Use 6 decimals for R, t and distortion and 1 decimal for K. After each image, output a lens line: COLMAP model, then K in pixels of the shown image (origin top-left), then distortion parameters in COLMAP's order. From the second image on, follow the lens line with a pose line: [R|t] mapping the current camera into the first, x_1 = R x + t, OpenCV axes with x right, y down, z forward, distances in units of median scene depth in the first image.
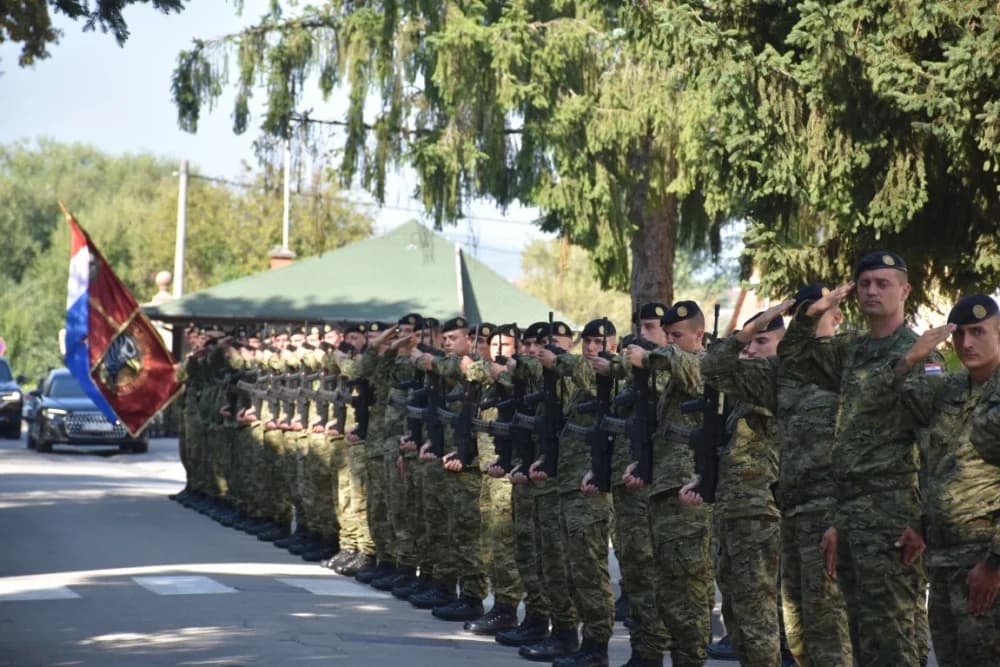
lens RADIAL K [[4273.5, 0, 498.7], [0, 4273.5, 387.9], [0, 0, 1]] dist [1.692425, 4.121123]
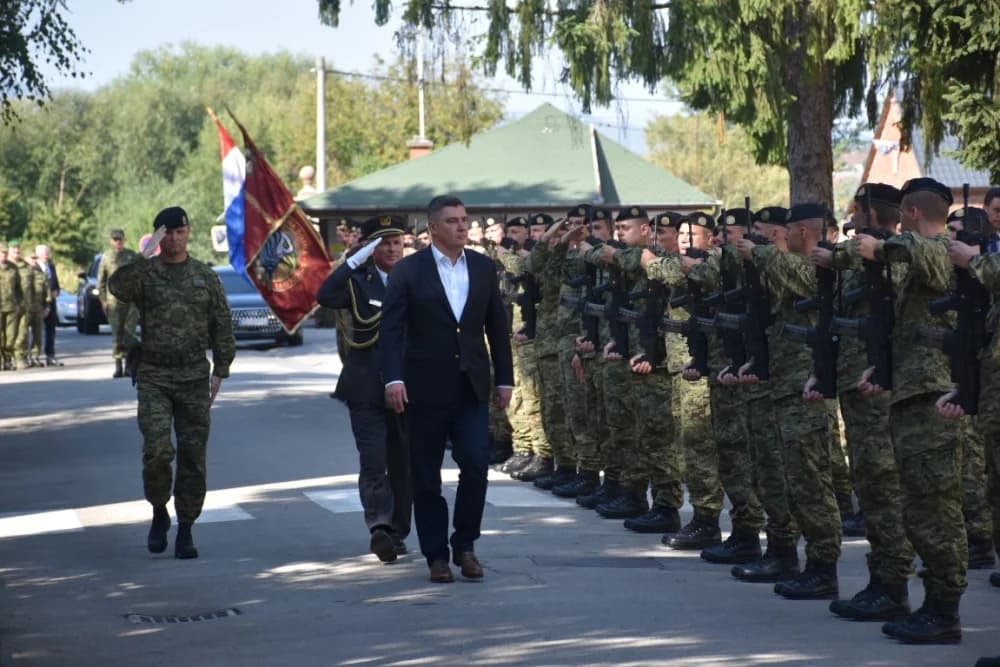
lens RADIAL K [[3886.4, 0, 525.1], [0, 3886.4, 393.0], [0, 0, 1]] dist [1.354512, 3.109865]
pose [[0.998515, -0.049440, -0.022858, -0.011640], [0.050219, 0.998130, 0.034844, -0.005045], [0.021093, -0.035940, 0.999131, 0.108217]]
